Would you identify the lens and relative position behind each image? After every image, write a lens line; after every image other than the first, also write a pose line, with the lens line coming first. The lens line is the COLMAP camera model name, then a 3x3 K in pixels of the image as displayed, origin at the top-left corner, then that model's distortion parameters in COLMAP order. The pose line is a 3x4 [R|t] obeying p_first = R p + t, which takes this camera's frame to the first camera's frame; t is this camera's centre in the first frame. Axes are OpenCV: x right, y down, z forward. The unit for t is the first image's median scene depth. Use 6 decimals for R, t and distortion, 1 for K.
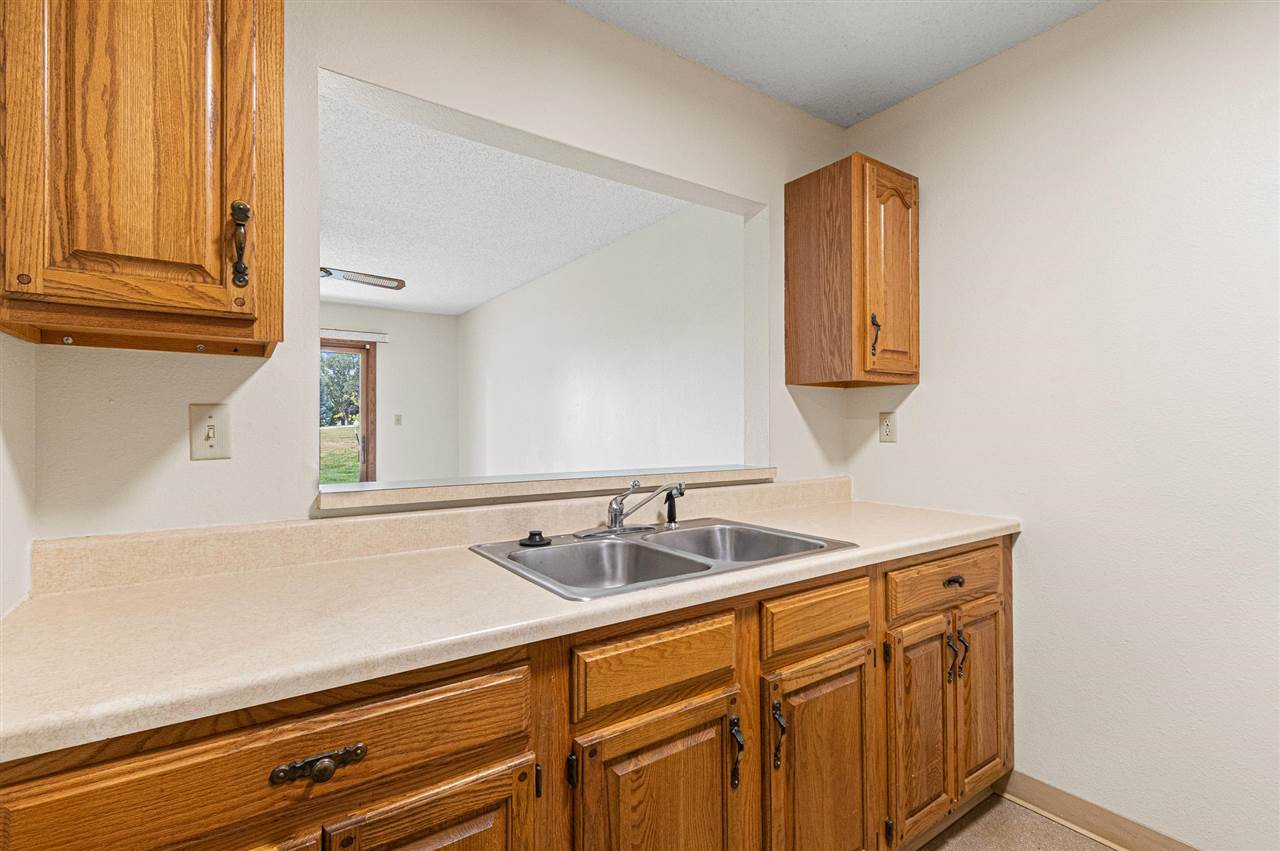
lens RADIAL K [[582.3, 0, 618.0], [0, 582.3, 438.1], [0, 0, 1]] dist [-0.000322, -0.000398]
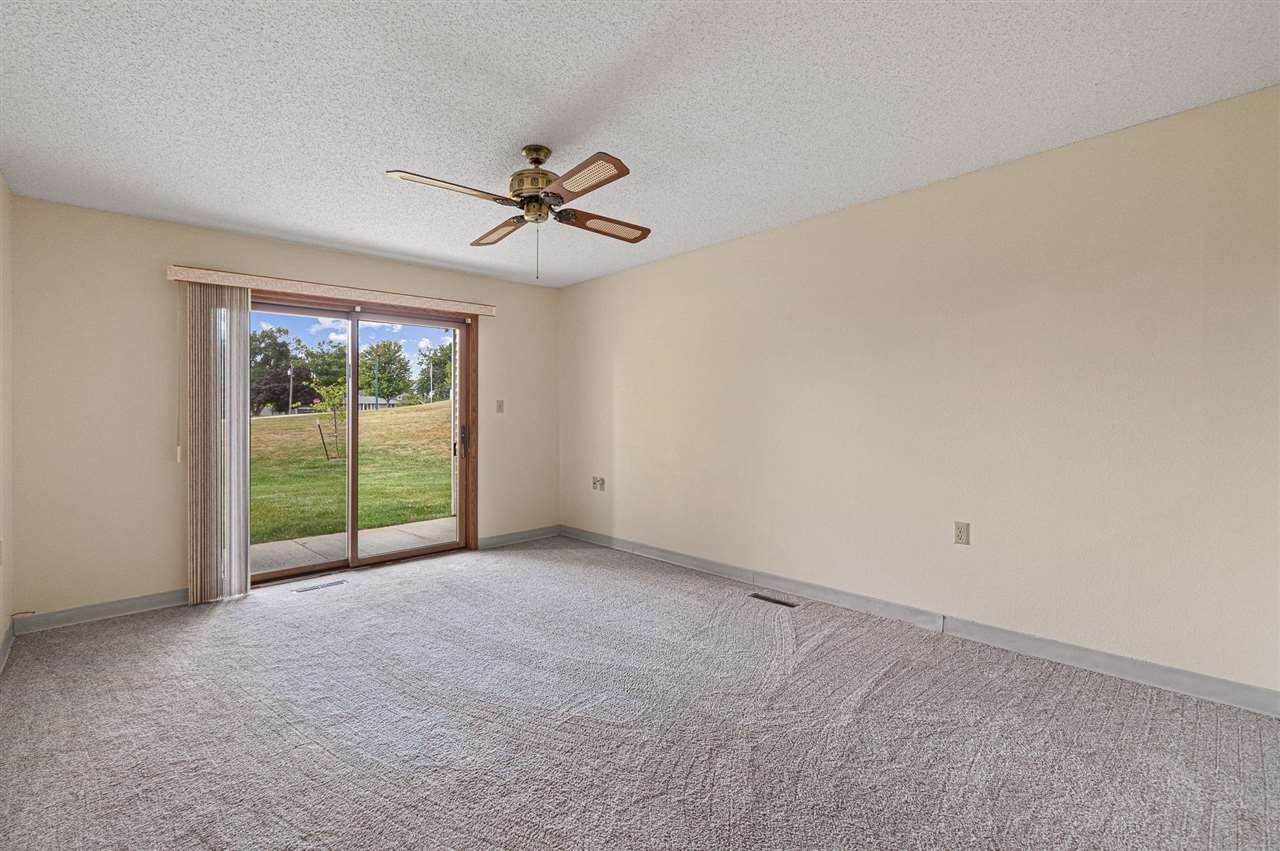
lens RADIAL K [[571.2, 0, 640.0], [0, 571.2, 425.5], [0, 0, 1]] dist [0.009386, 0.000093]
pose [[0.988458, -0.013143, 0.150927, -1.242463], [0.013225, 0.999912, 0.000463, -0.001506], [-0.150920, 0.001538, 0.988545, 0.542213]]
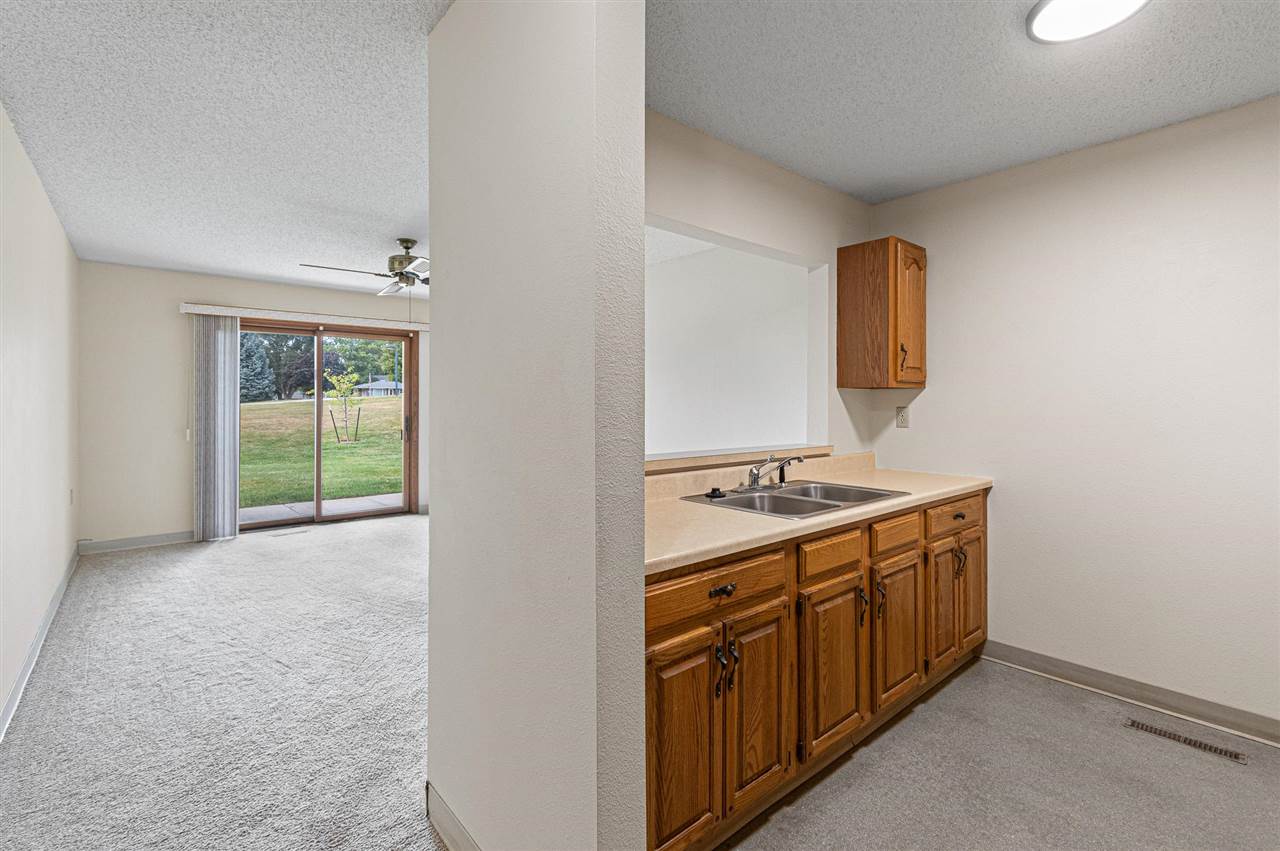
lens RADIAL K [[571.8, 0, 641.2], [0, 571.8, 419.4], [0, 0, 1]] dist [0.000665, -0.000010]
pose [[0.993415, -0.000100, 0.114568, -0.492515], [-0.001100, 0.999945, 0.010405, -0.038952], [-0.114563, -0.010463, 0.993361, -0.483636]]
